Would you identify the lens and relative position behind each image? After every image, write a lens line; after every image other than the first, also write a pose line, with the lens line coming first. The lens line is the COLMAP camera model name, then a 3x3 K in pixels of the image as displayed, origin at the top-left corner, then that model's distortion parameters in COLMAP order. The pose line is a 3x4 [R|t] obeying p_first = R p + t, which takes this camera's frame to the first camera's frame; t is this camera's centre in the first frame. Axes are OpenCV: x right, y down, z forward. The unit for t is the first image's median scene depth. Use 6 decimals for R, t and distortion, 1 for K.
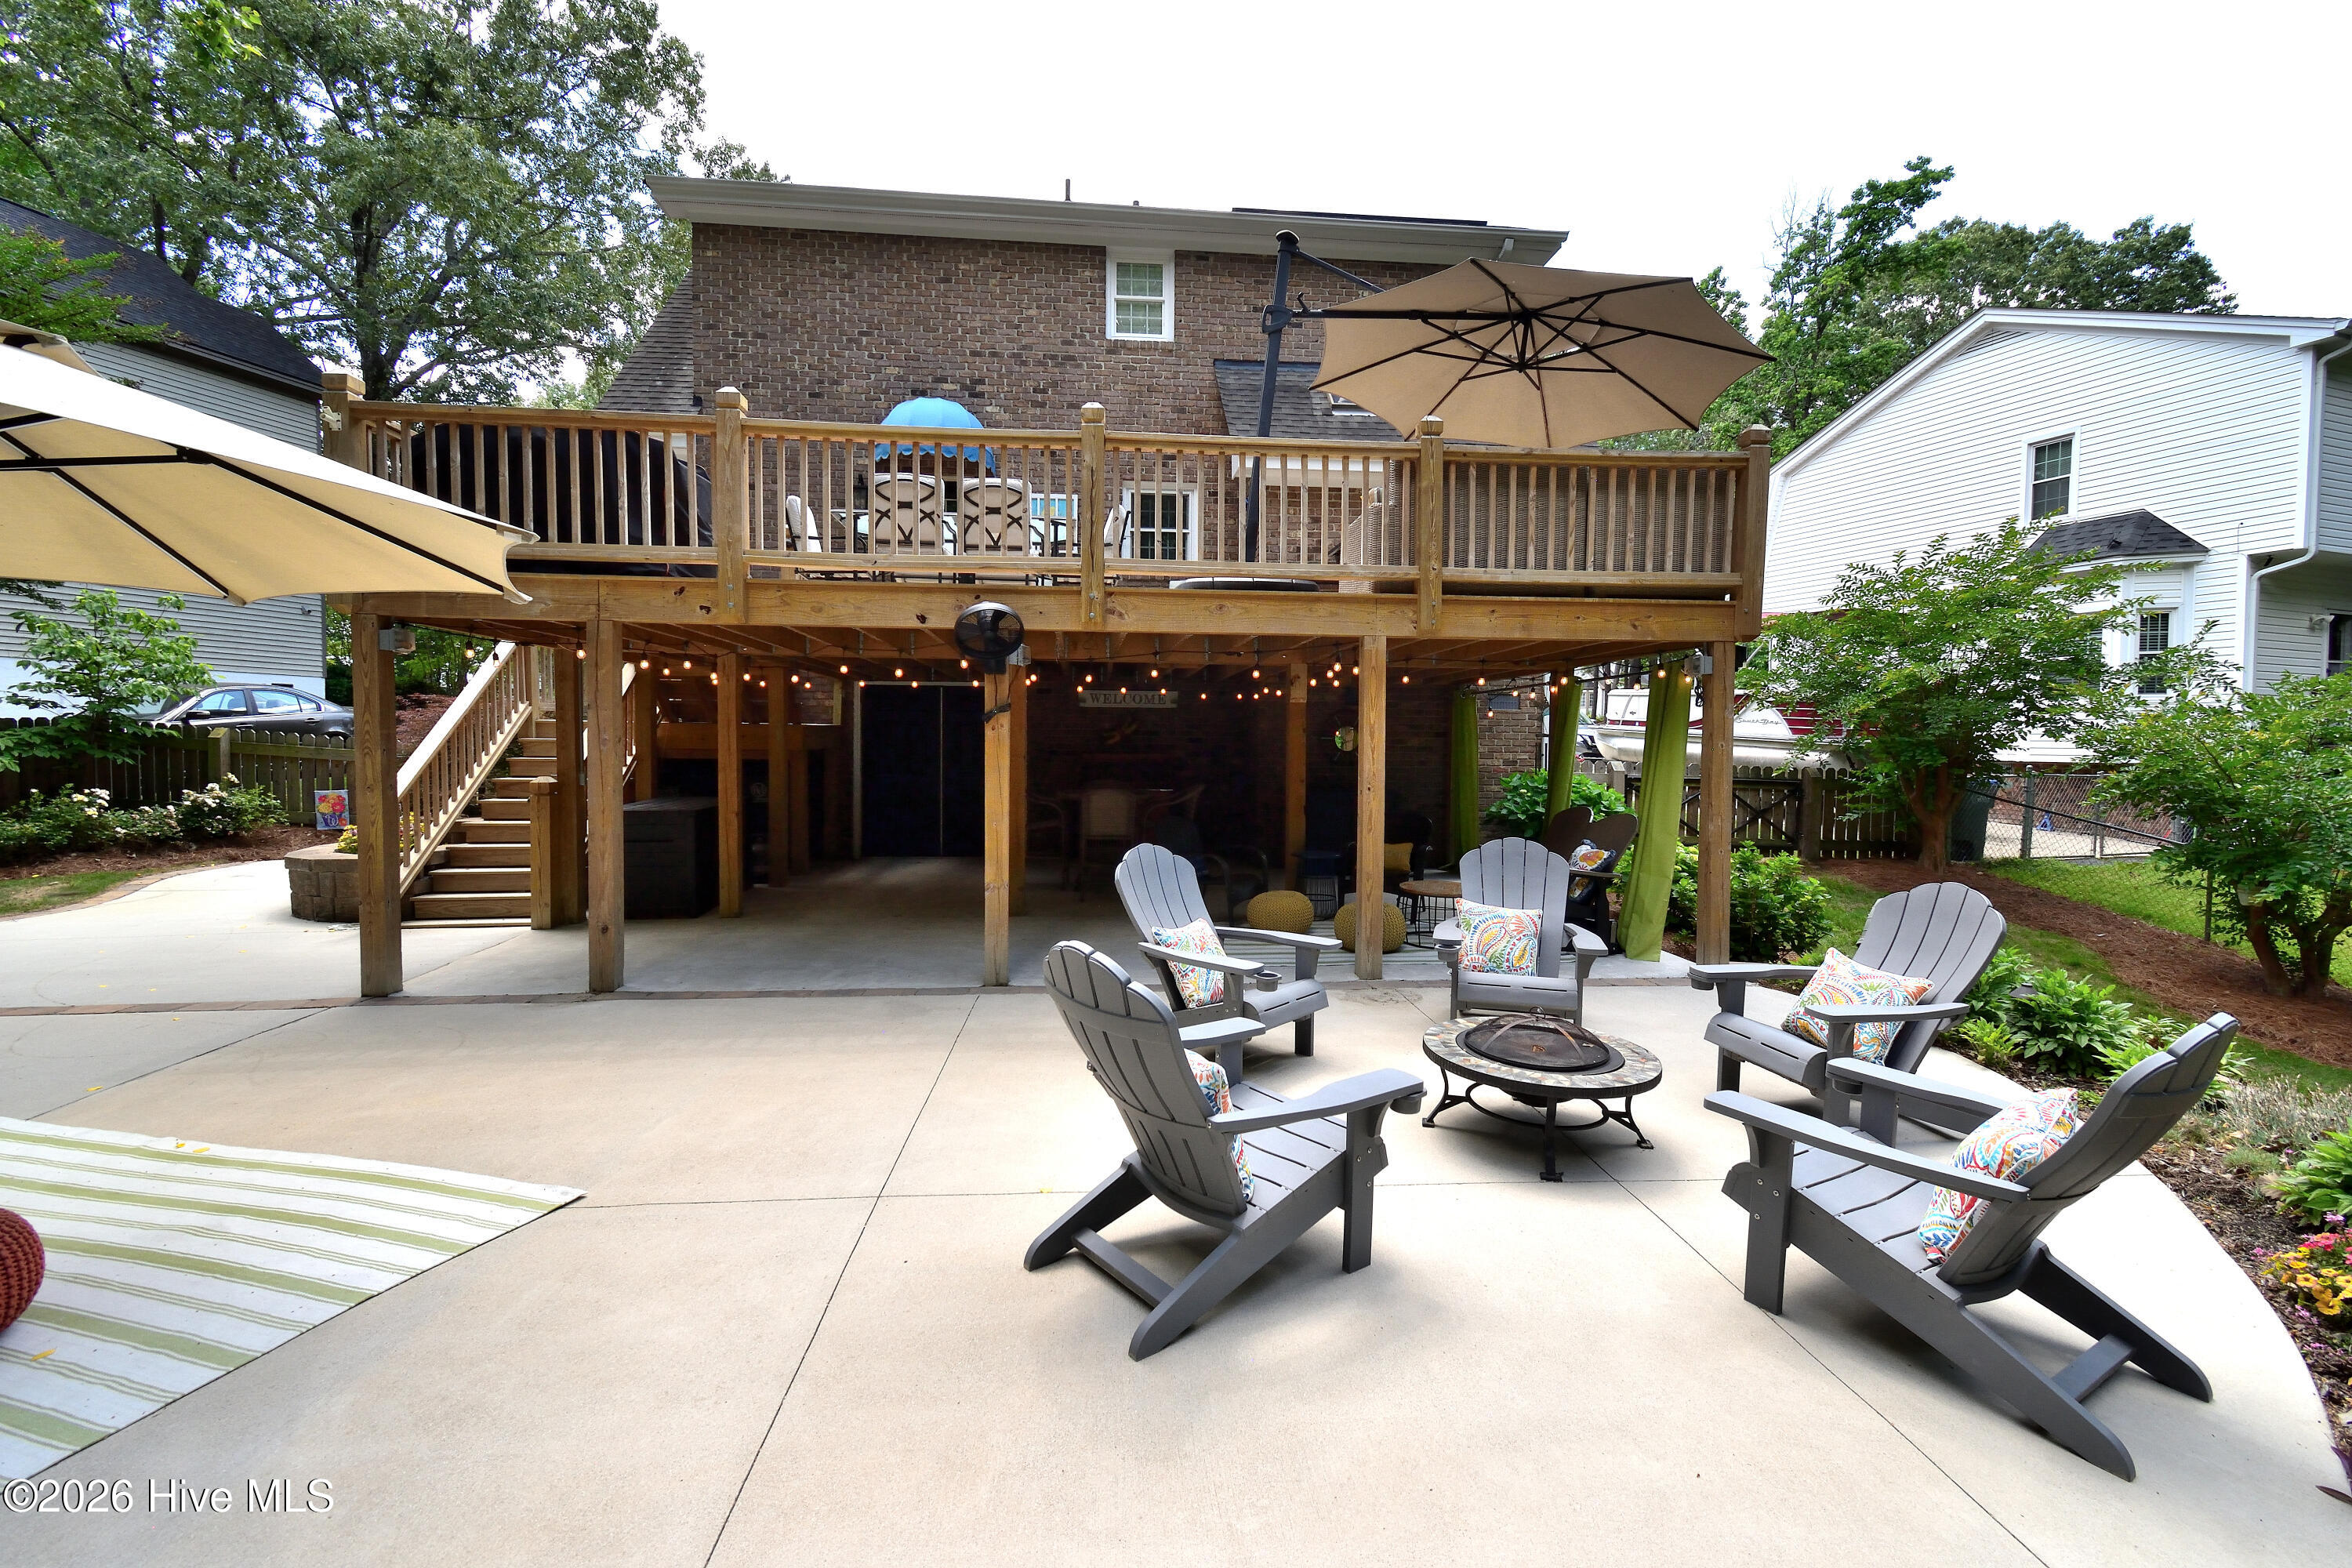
lens RADIAL K [[1053.2, 0, 1185.0], [0, 1053.2, 775.6], [0, 0, 1]] dist [-0.004495, 0.000537]
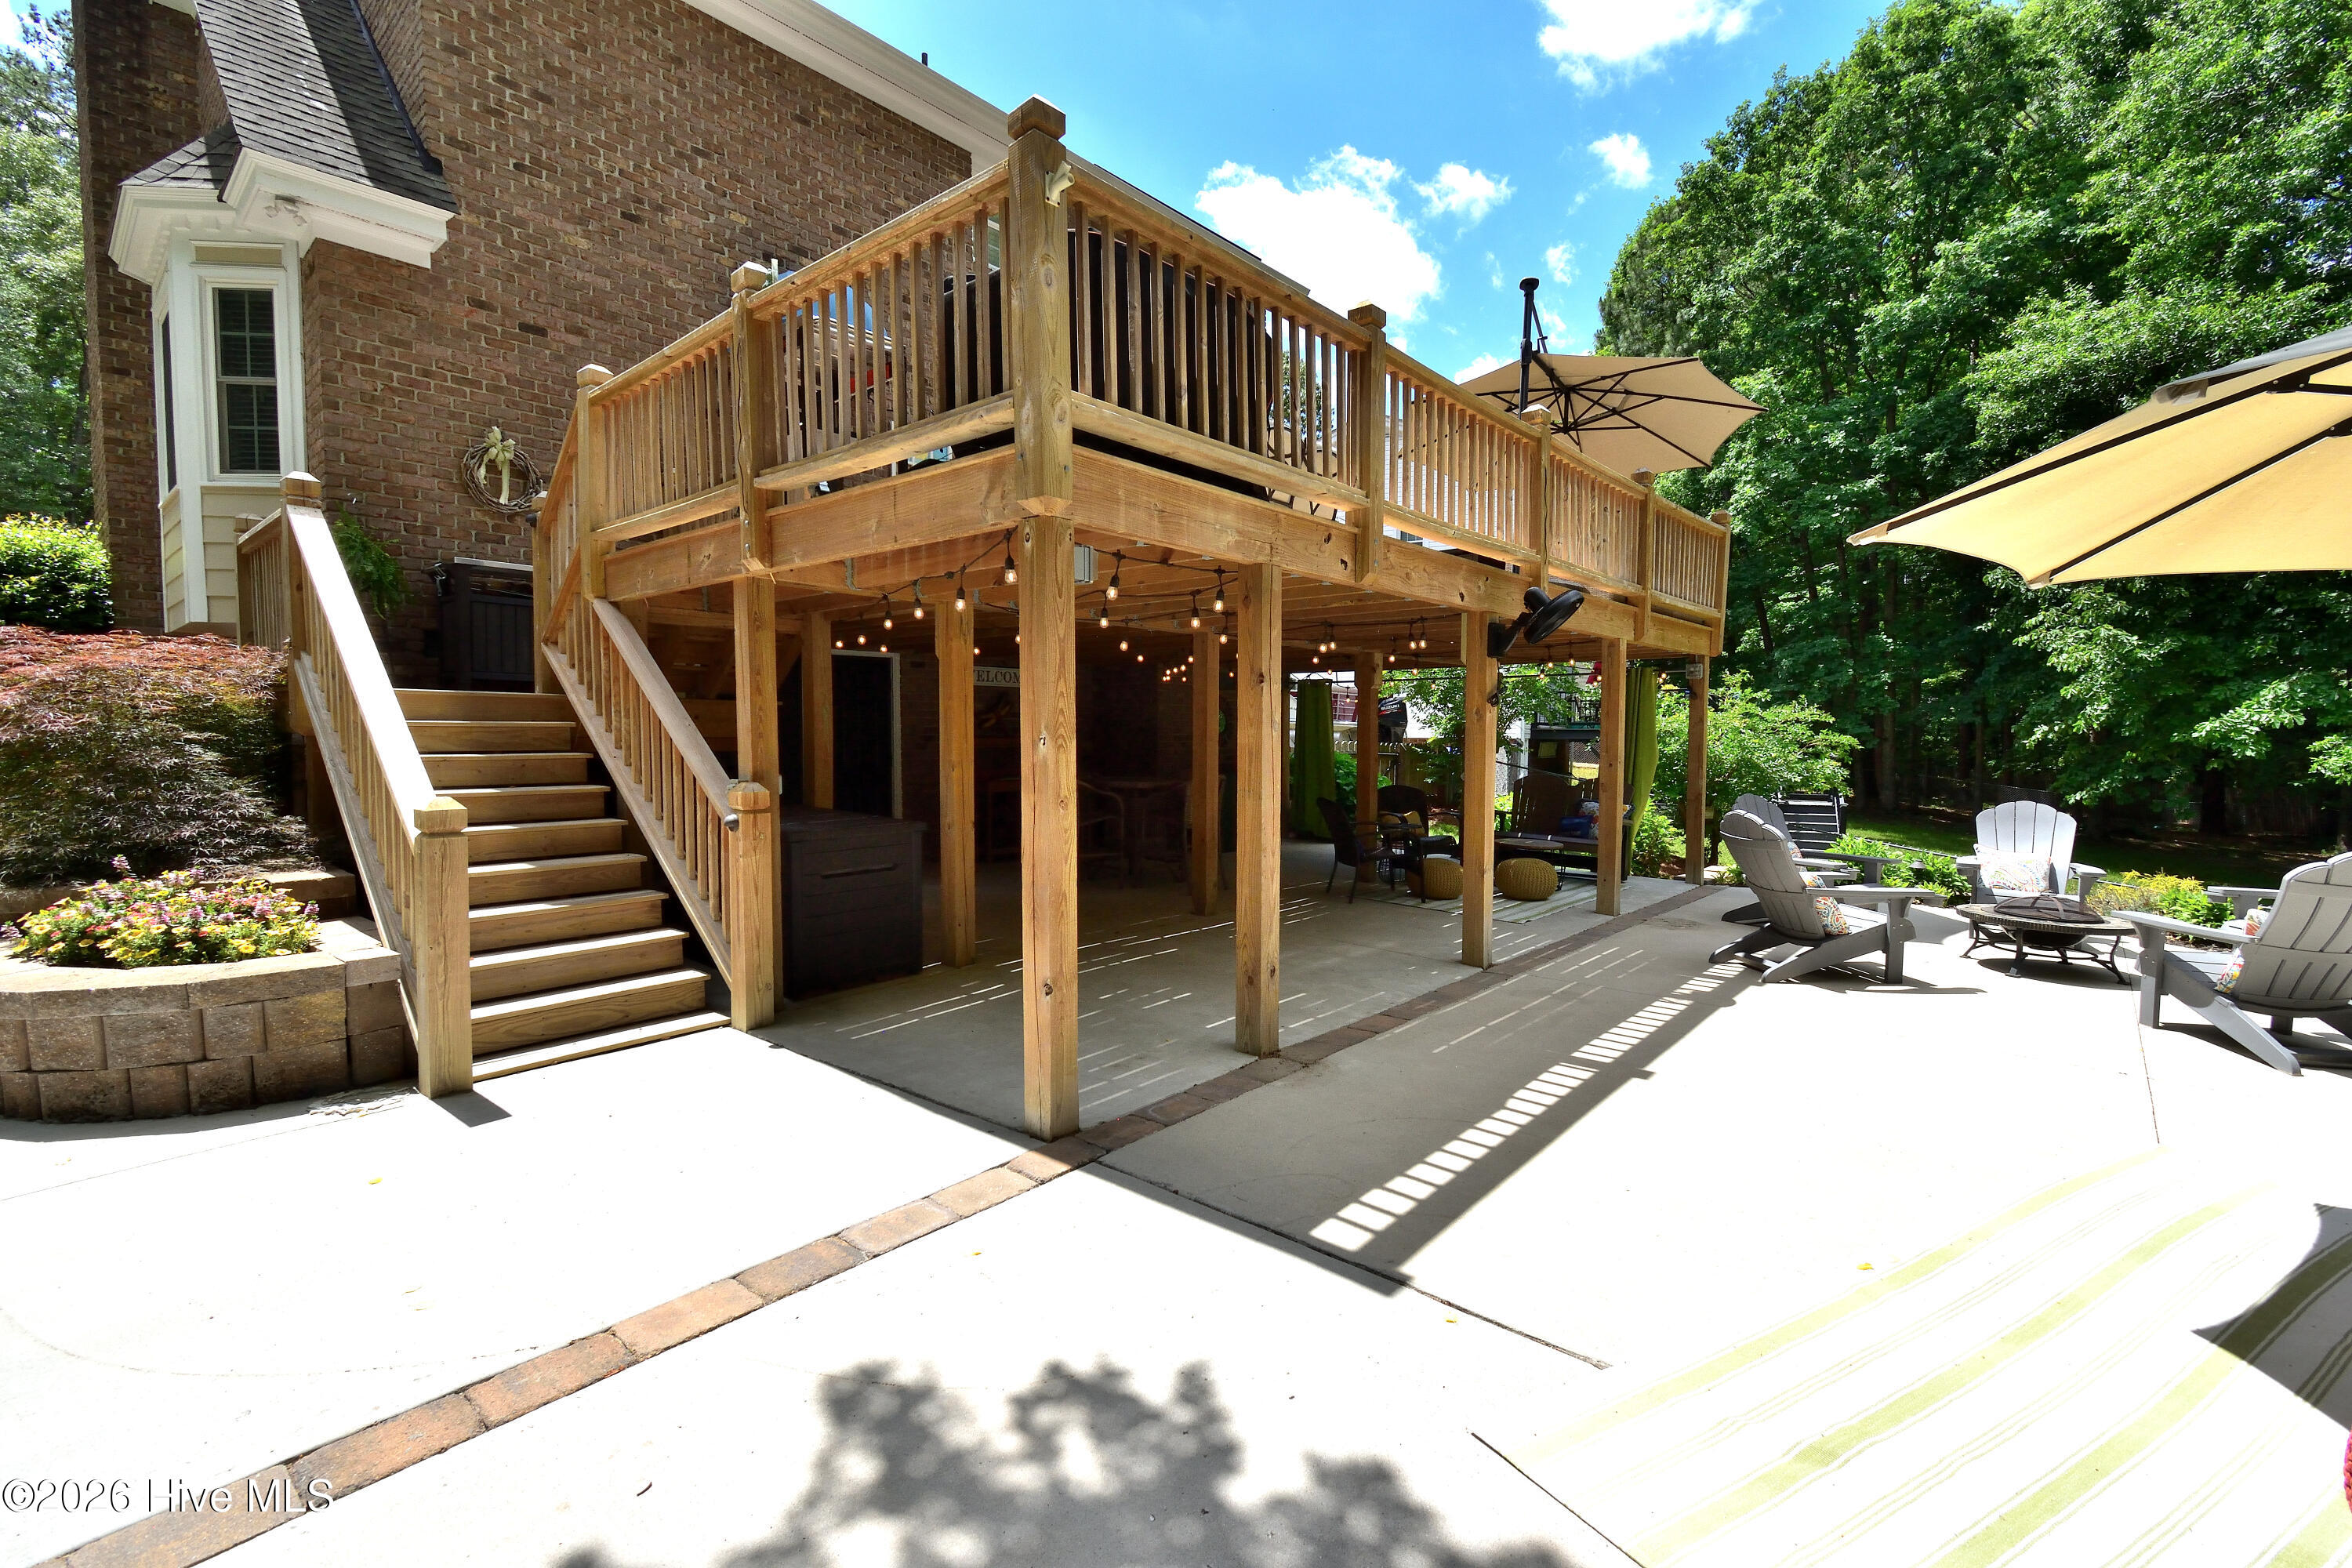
lens RADIAL K [[1053.2, 0, 1198.4], [0, 1053.2, 776.6], [0, 0, 1]] dist [-0.004495, 0.000537]
pose [[0.723709, -0.031573, 0.689383, -0.541380], [0.020136, 0.999494, 0.024637, -0.007956], [-0.689812, -0.003949, 0.723978, 0.239581]]
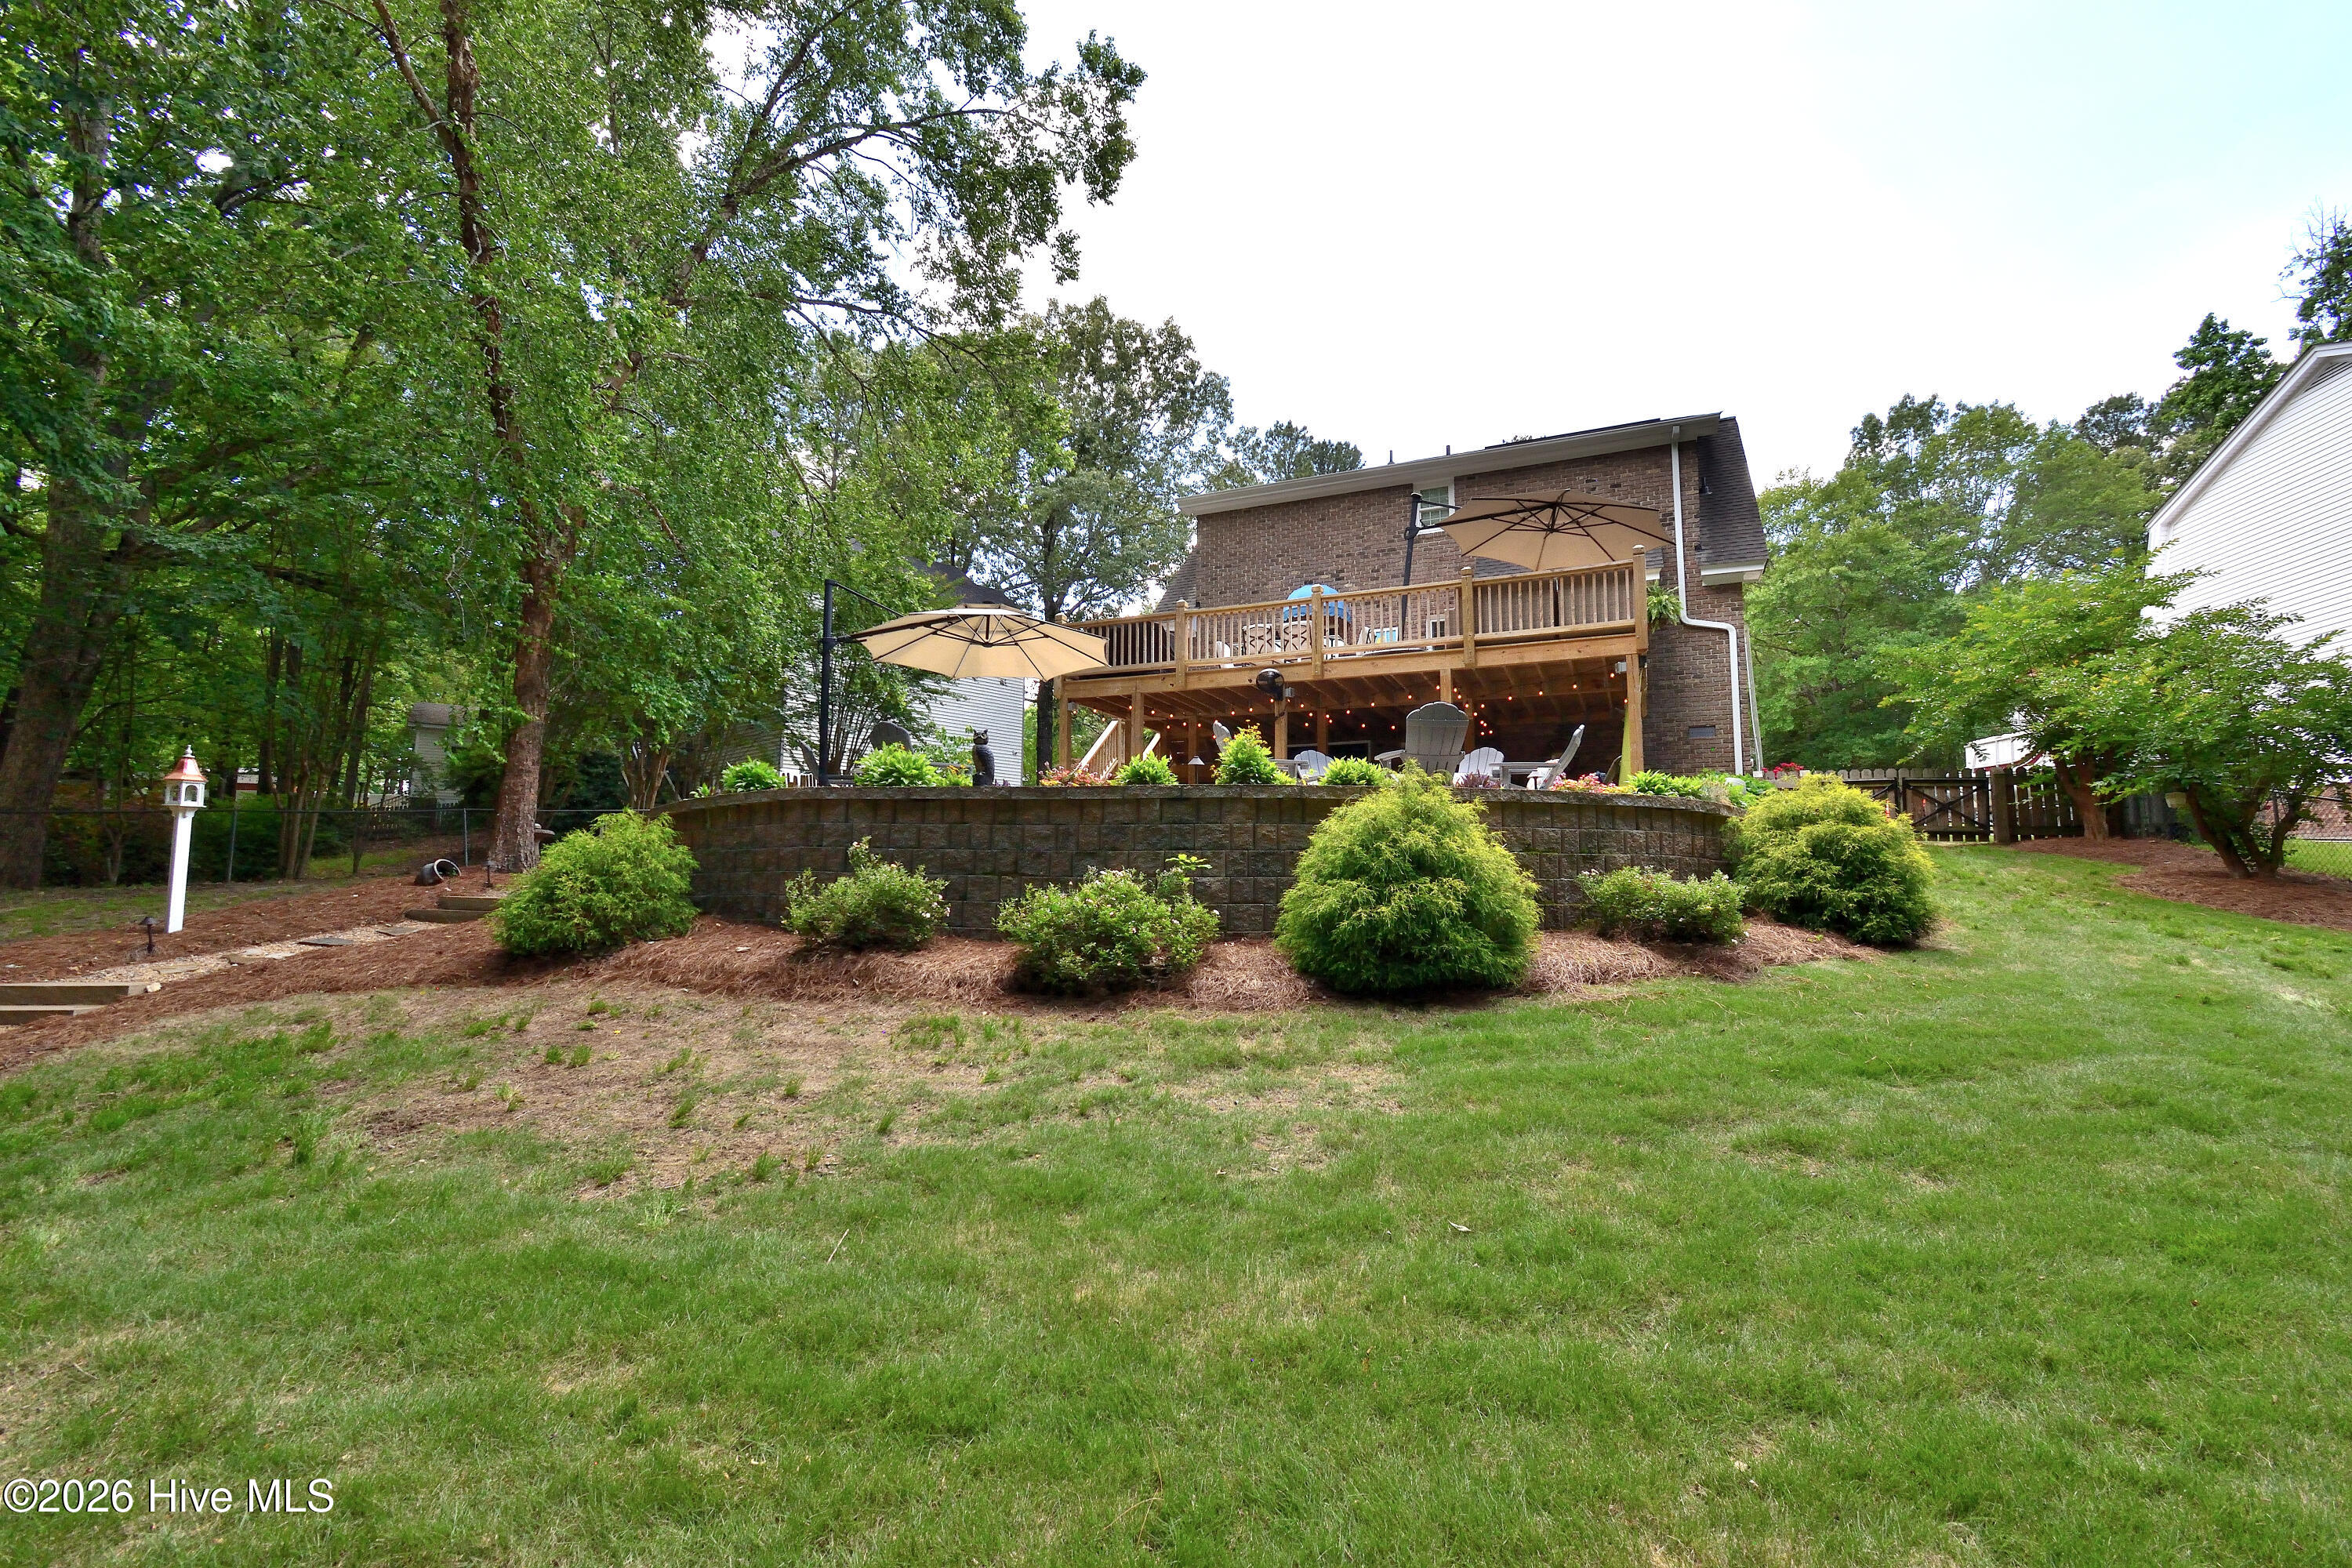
lens RADIAL K [[1053.2, 0, 1192.8], [0, 1053.2, 787.7], [0, 0, 1]] dist [-0.004495, 0.000537]
pose [[0.876638, -0.053640, -0.478151, 0.390850], [-0.012494, 0.990894, -0.134067, 0.211465], [0.480988, 0.123502, 0.867985, -0.572448]]
